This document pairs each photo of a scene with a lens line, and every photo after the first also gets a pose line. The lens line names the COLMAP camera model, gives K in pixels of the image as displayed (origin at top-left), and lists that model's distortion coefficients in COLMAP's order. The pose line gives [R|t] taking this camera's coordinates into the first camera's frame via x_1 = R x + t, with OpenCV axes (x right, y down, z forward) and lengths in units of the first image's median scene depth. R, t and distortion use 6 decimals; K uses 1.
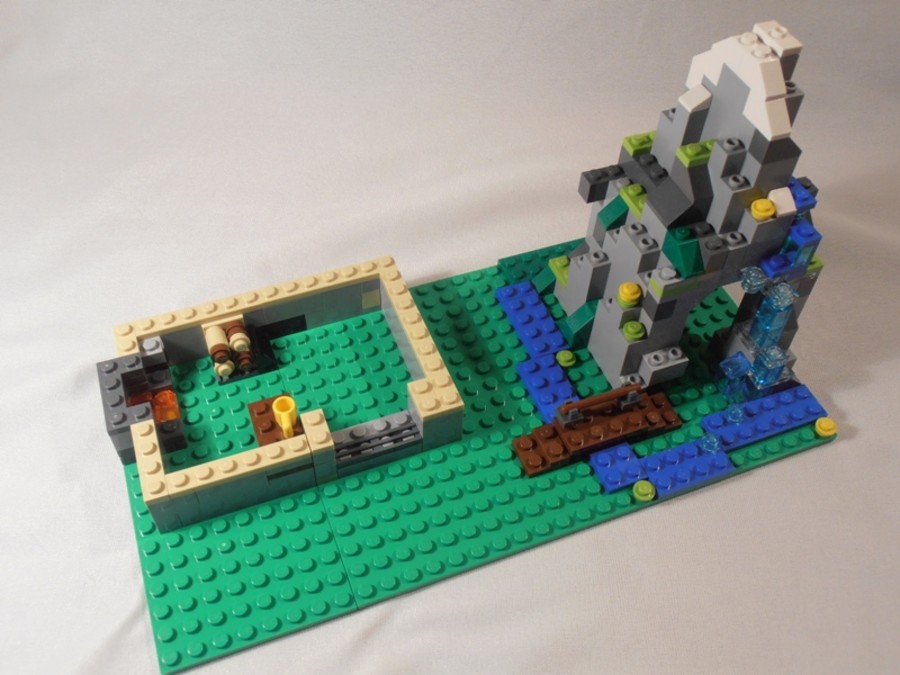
lens RADIAL K [[889.6, 0, 450.0], [0, 889.6, 337.5], [0, 0, 1]] dist [-0.058450, 0.048027]
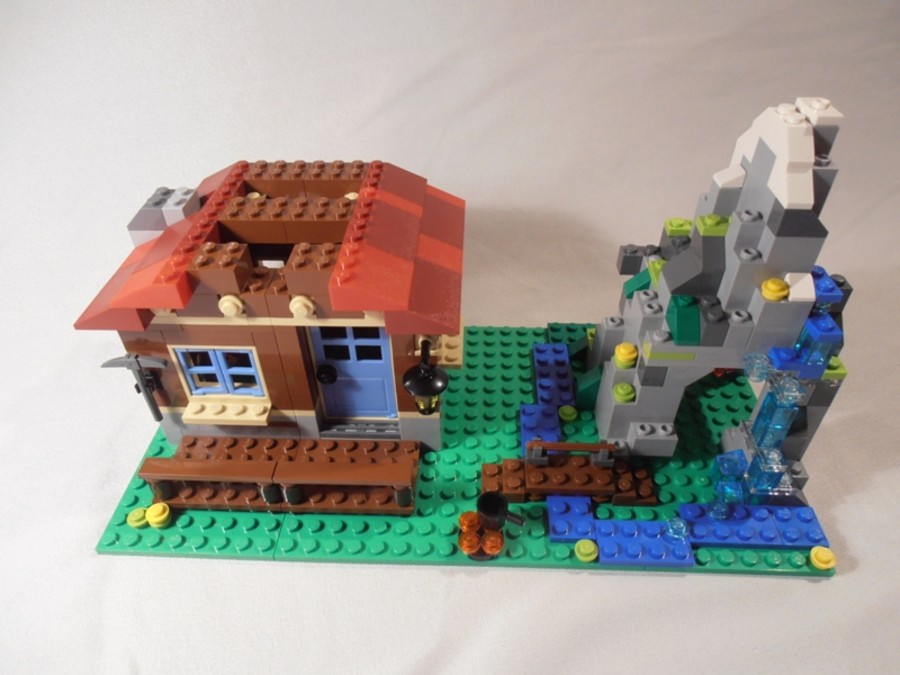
lens RADIAL K [[632.5, 0, 450.0], [0, 632.5, 337.5], [0, 0, 1]] dist [-0.007078, -0.003080]
pose [[0.915457, 0.227918, -0.331649, 0.254919], [-0.284172, 0.949676, -0.131762, 0.085040], [0.284929, 0.214868, 0.934156, 0.265494]]
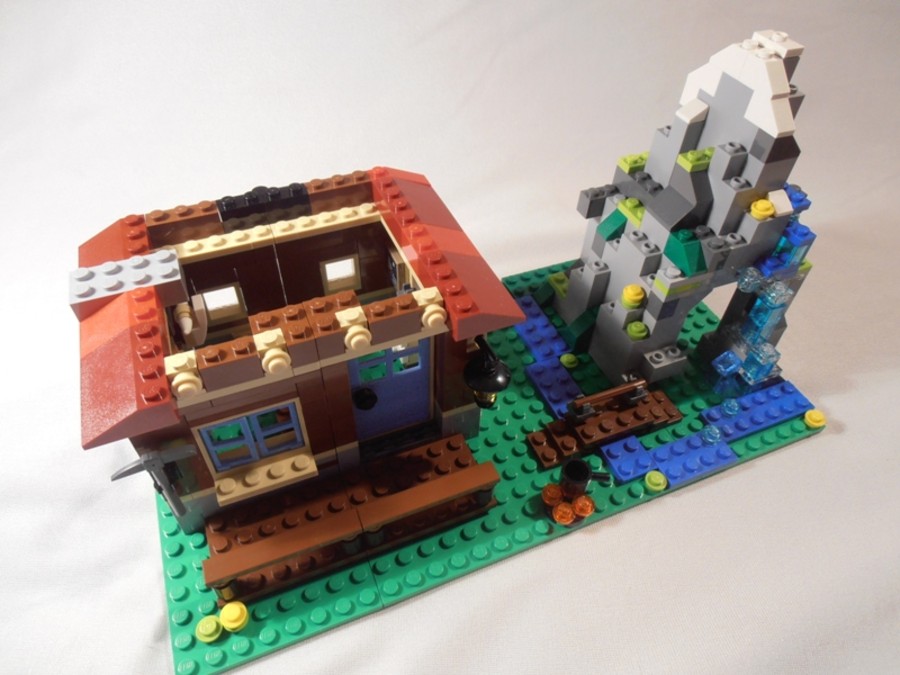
lens RADIAL K [[632.5, 0, 450.0], [0, 632.5, 337.5], [0, 0, 1]] dist [-0.007078, -0.003080]
pose [[0.999513, -0.015100, 0.027301, -0.041163], [0.016973, 0.997421, -0.069732, 0.051262], [-0.026177, 0.070161, 0.997192, 0.247647]]
